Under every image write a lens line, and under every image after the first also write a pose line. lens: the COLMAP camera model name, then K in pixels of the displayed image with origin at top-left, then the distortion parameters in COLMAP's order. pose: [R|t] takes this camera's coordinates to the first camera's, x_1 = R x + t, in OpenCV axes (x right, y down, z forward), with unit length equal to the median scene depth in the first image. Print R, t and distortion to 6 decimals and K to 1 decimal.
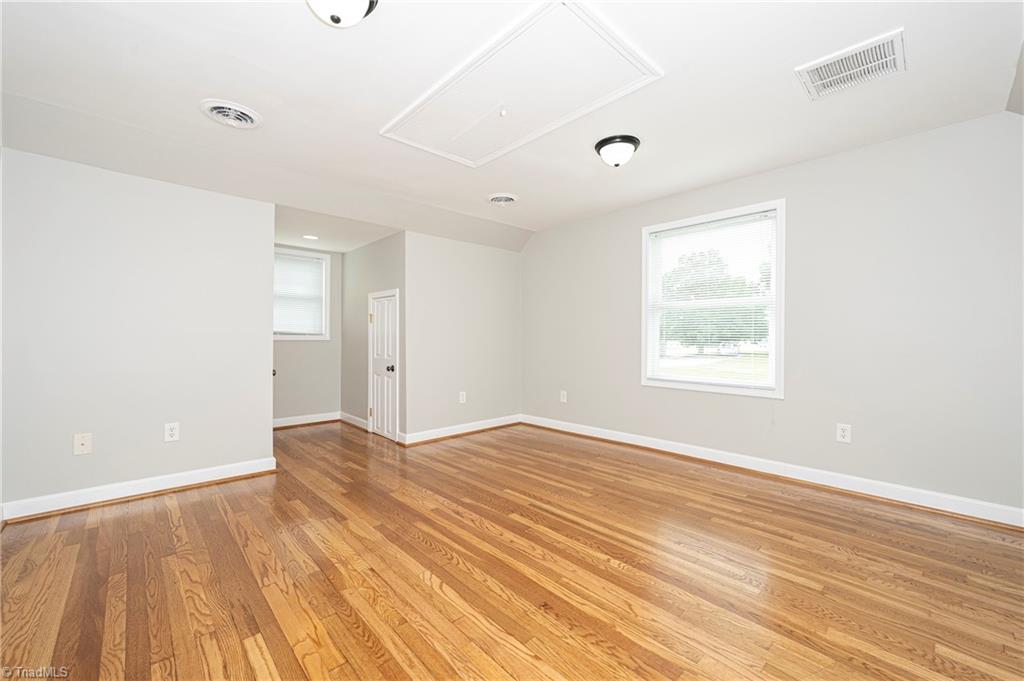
lens RADIAL K [[412.2, 0, 522.6], [0, 412.2, 336.5], [0, 0, 1]] dist [-0.005055, 0.000820]
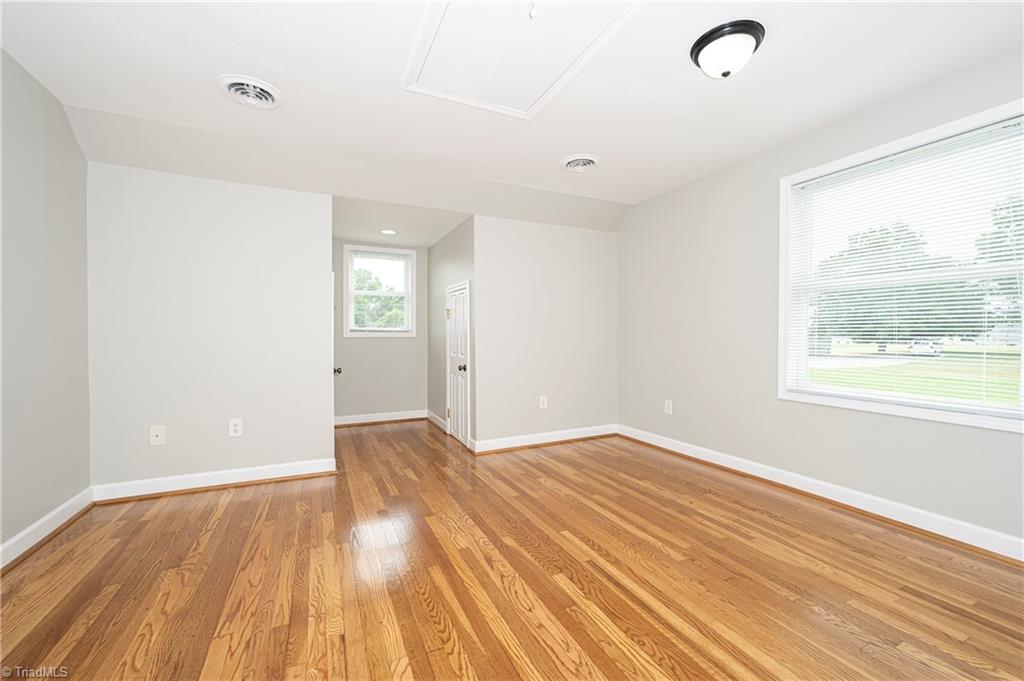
lens RADIAL K [[412.2, 0, 509.7], [0, 412.2, 339.5], [0, 0, 1]] dist [-0.005055, 0.000820]
pose [[0.946756, -0.000378, -0.321953, 0.103326], [0.005416, 0.999876, 0.014753, 0.002752], [0.321908, -0.015711, 0.946641, 0.232332]]
